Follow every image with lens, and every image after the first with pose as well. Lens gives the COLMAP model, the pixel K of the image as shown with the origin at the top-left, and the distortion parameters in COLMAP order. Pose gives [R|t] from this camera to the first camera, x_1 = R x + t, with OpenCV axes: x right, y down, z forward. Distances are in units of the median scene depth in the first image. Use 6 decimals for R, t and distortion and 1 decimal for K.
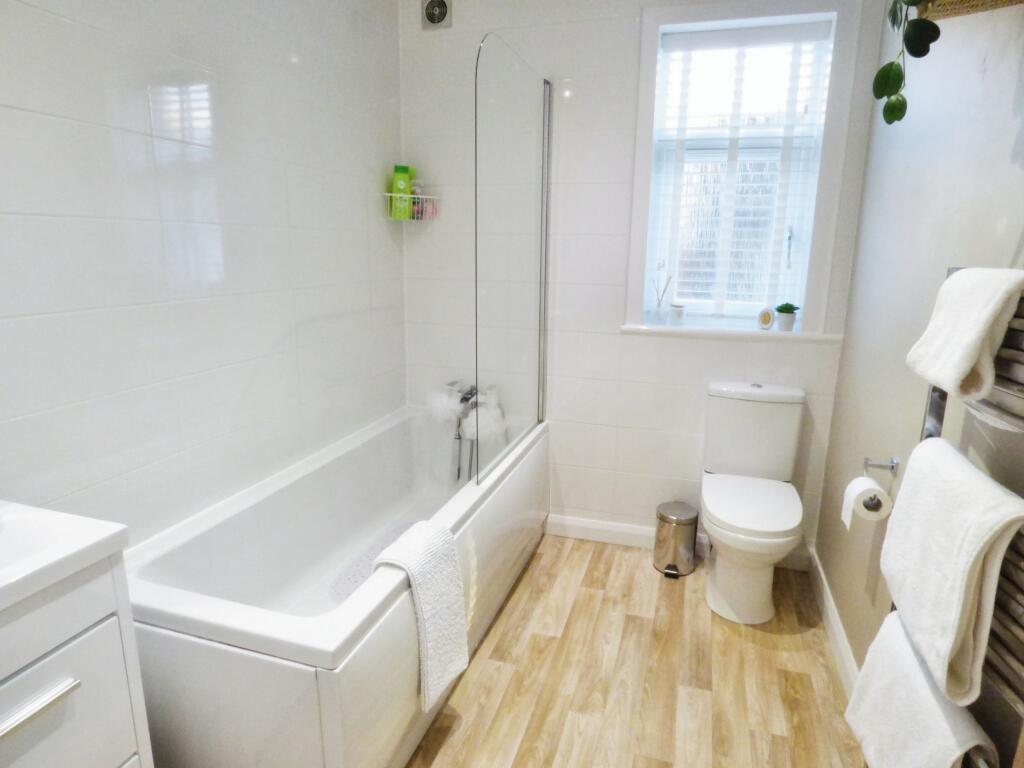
lens RADIAL K [[623.7, 0, 520.1], [0, 623.7, 377.1], [0, 0, 1]] dist [-0.003442, 0.001436]
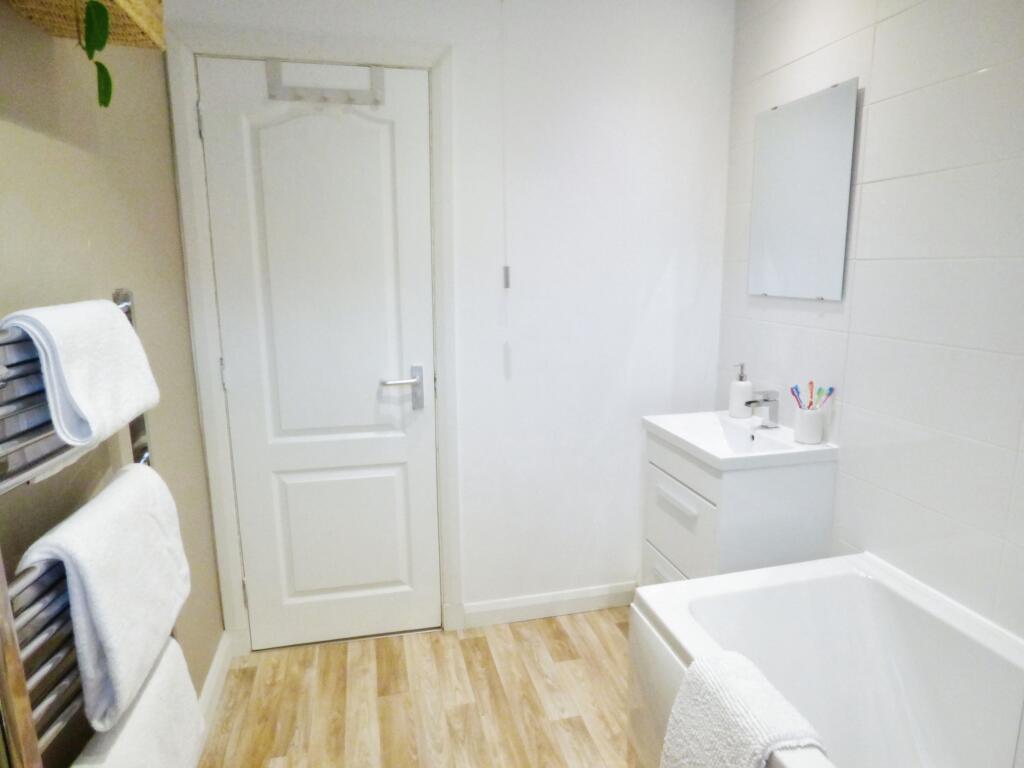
lens RADIAL K [[623.7, 0, 520.1], [0, 623.7, 377.1], [0, 0, 1]] dist [-0.003442, 0.001436]
pose [[-0.859796, 0.074829, -0.505125, 0.518632], [-0.111867, 0.937573, 0.329306, -0.365550], [0.498233, 0.339643, -0.797751, 1.711850]]
